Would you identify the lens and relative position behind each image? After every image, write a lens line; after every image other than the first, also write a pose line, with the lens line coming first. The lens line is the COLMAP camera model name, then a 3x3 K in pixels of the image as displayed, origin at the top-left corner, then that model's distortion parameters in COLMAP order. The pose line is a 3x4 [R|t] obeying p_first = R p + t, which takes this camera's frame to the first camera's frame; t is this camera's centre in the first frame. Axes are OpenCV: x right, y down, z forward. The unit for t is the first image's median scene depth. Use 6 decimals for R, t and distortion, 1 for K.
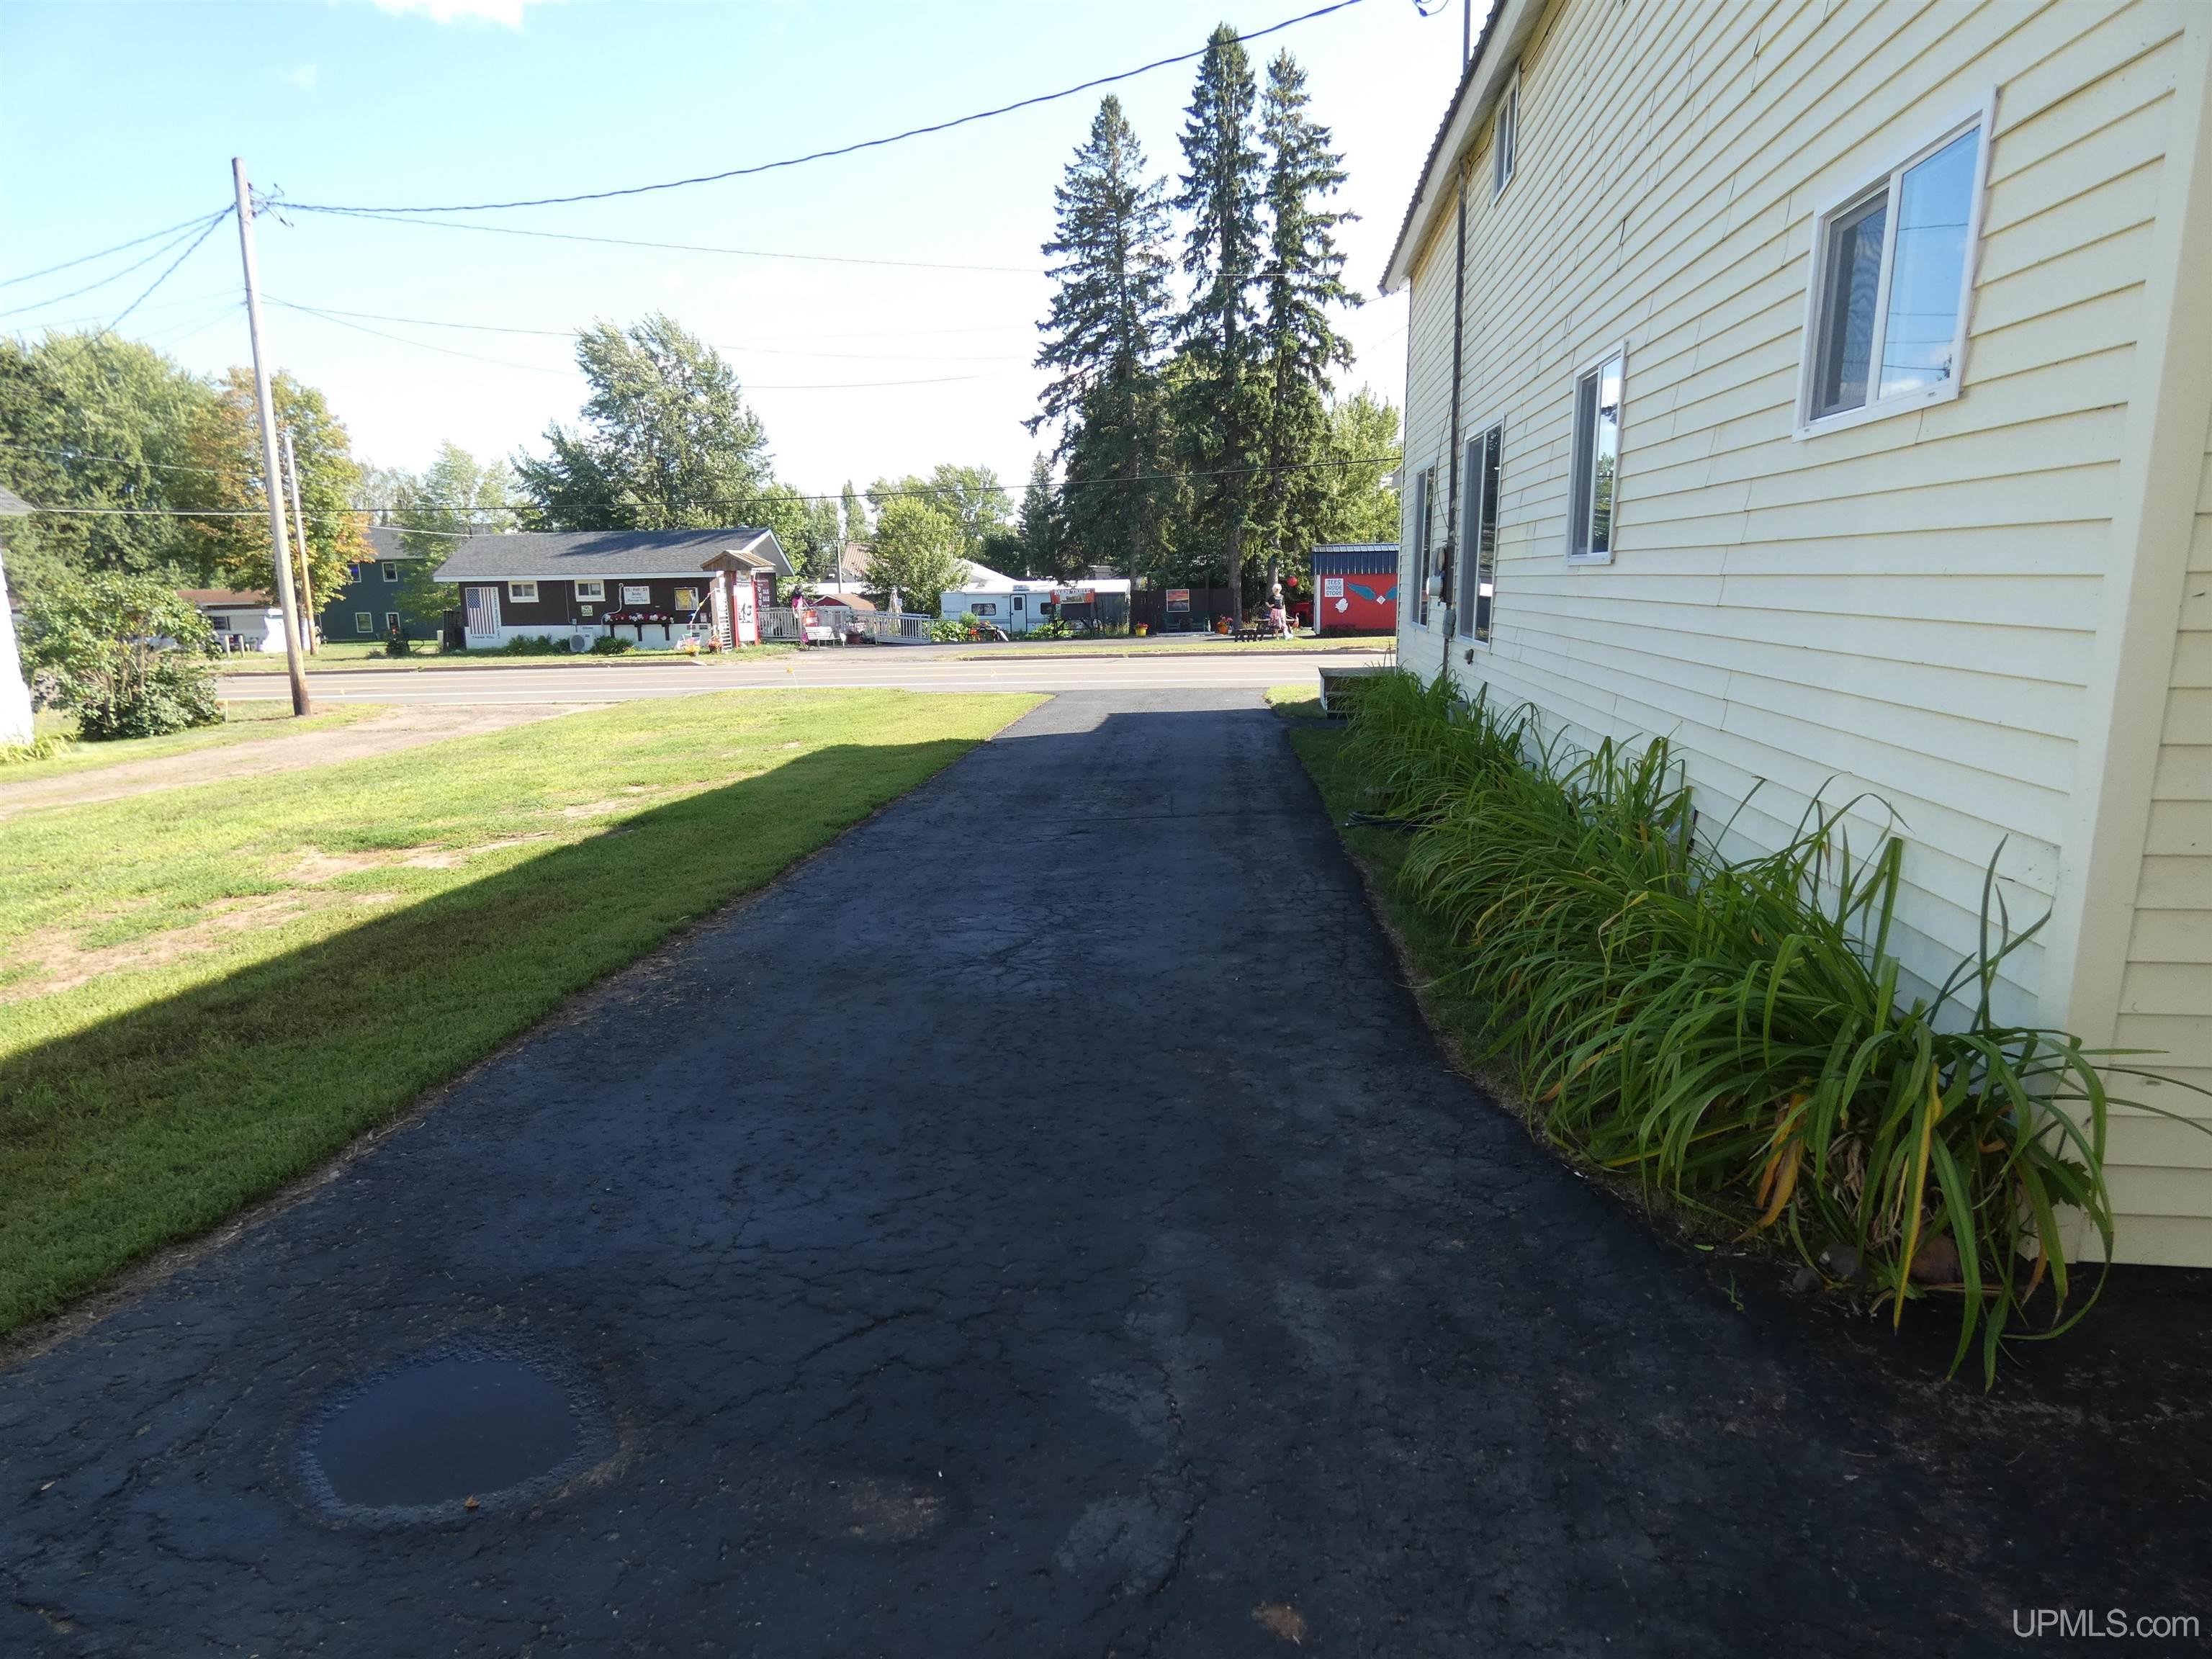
lens RADIAL K [[1303.1, 0, 1106.0], [0, 1303.1, 829.5], [0, 0, 1]] dist [0.002183, 0.001143]
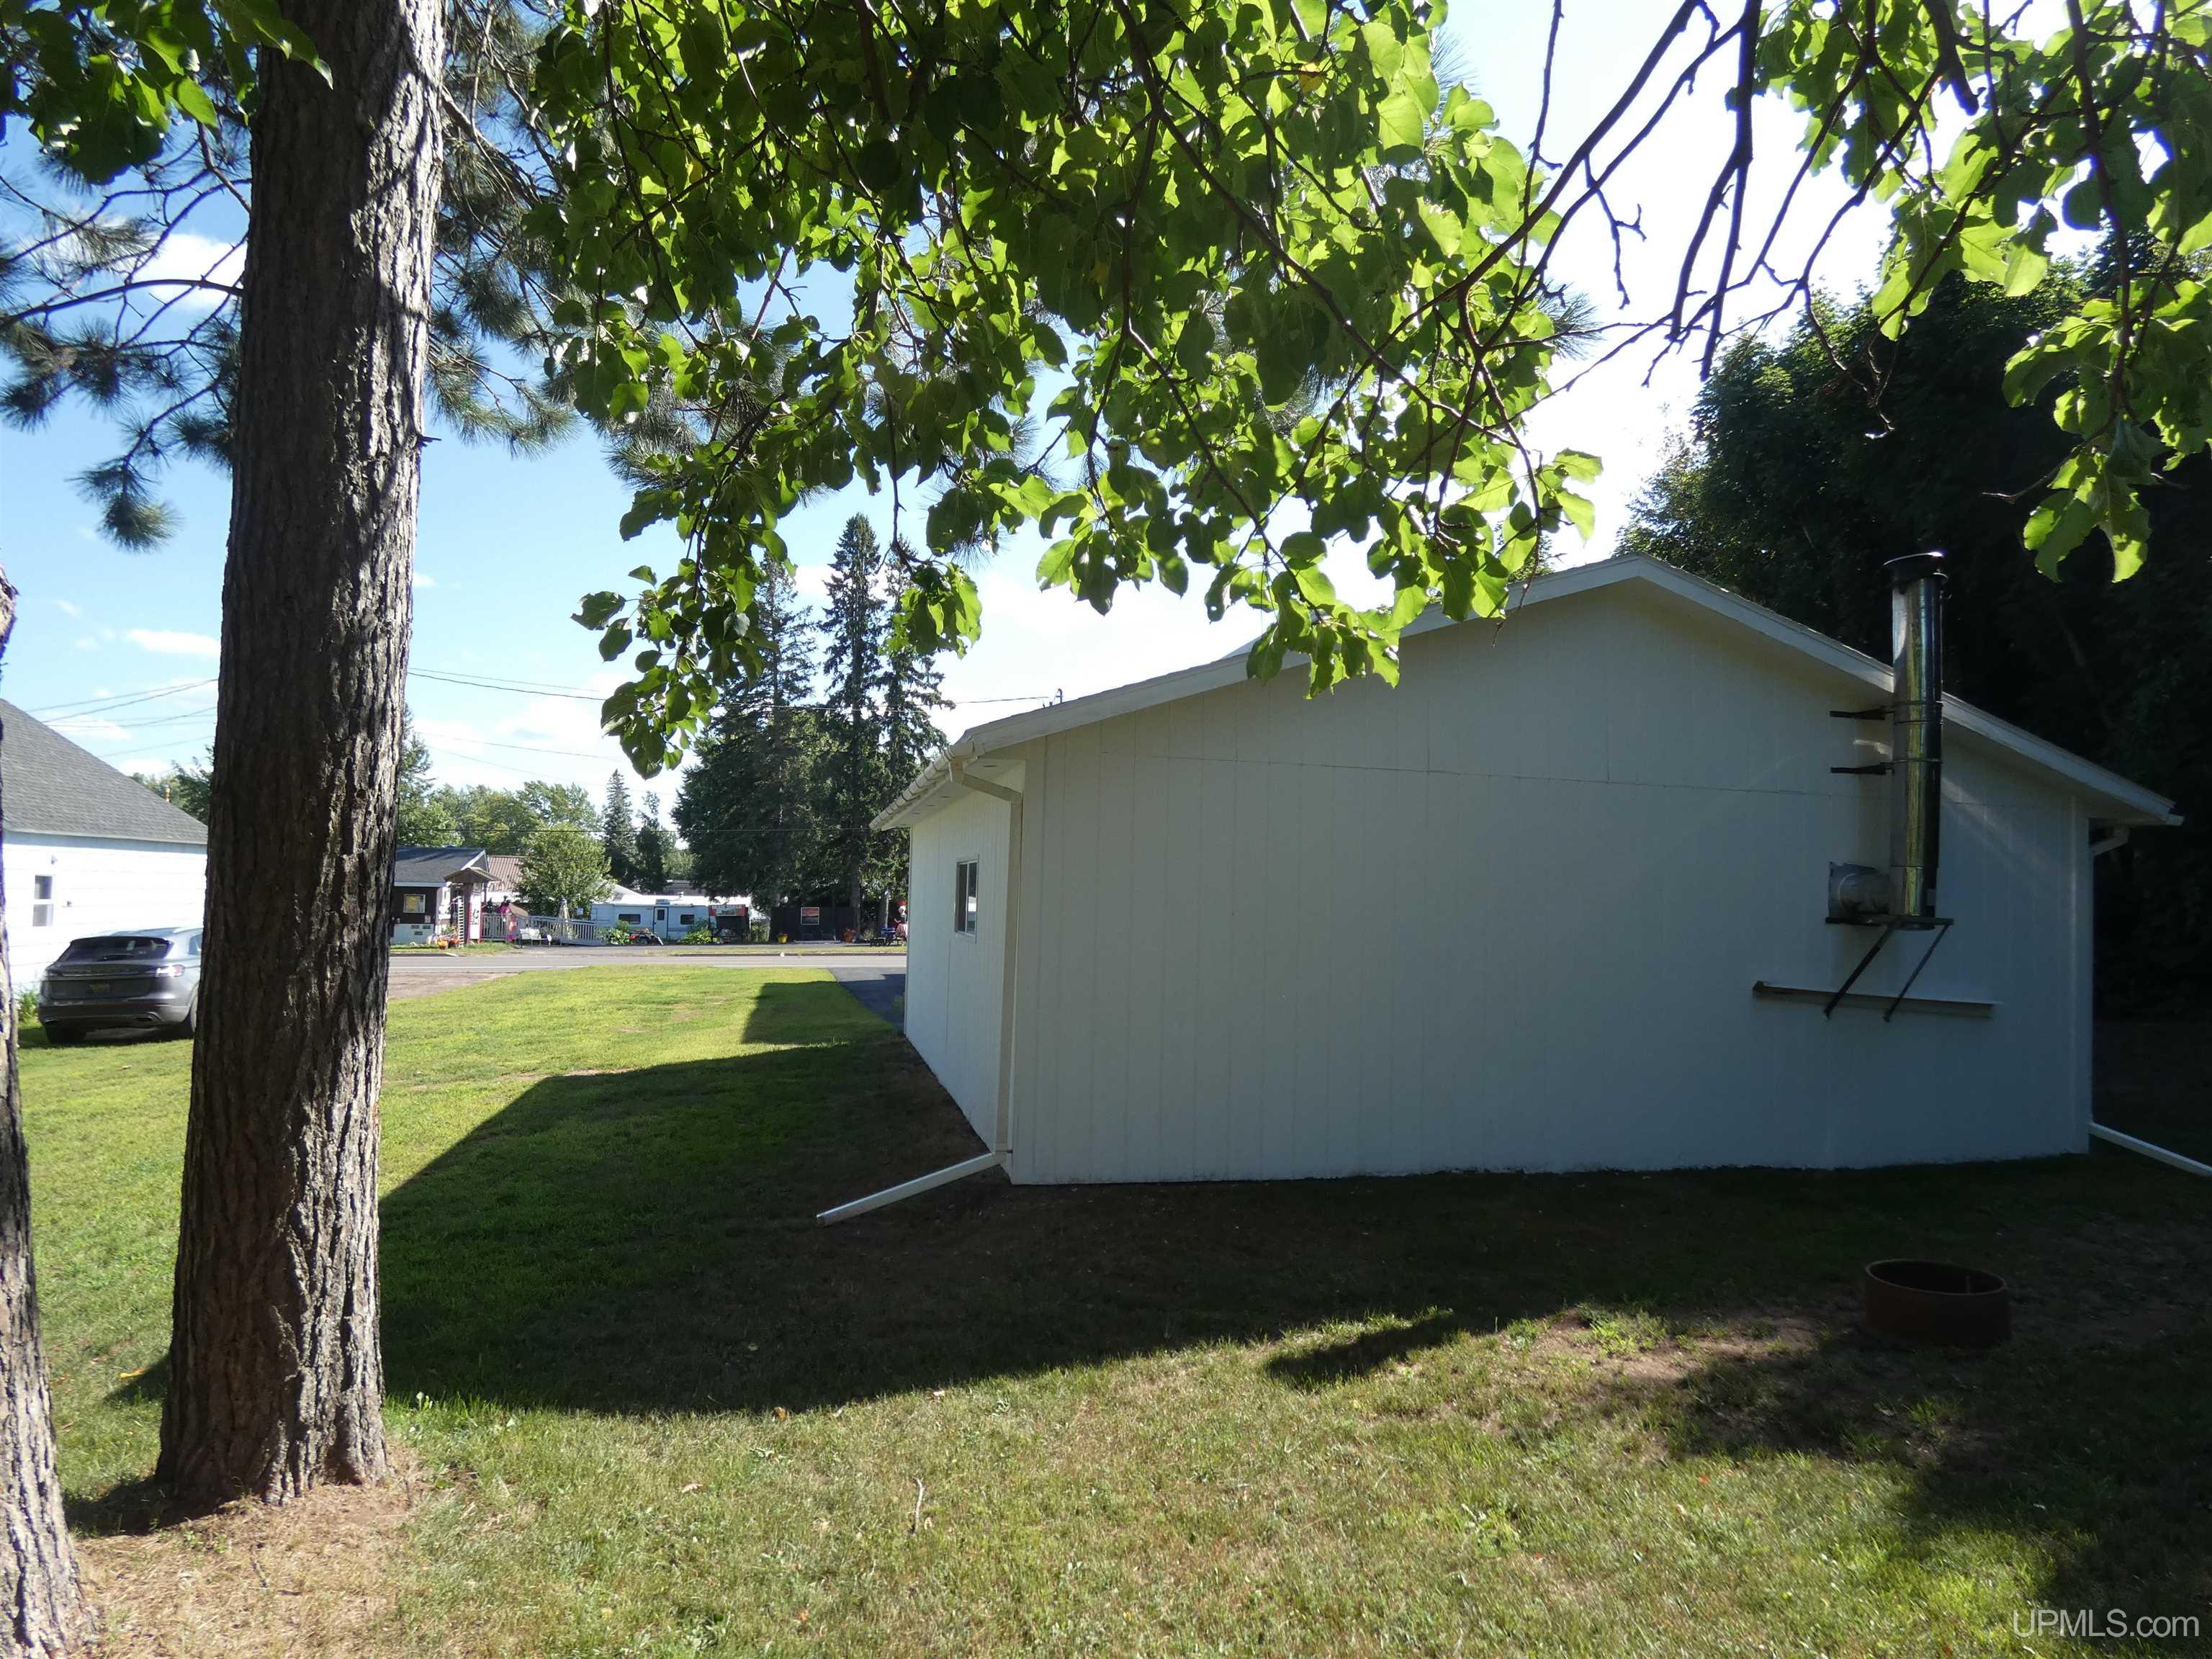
lens RADIAL K [[1303.1, 0, 1106.0], [0, 1303.1, 829.5], [0, 0, 1]] dist [0.002183, 0.001143]
pose [[0.942026, 0.050632, 0.331698, -0.103478], [0.030547, 0.971503, -0.235049, 0.051177], [-0.334147, 0.231554, 0.913635, -0.283933]]
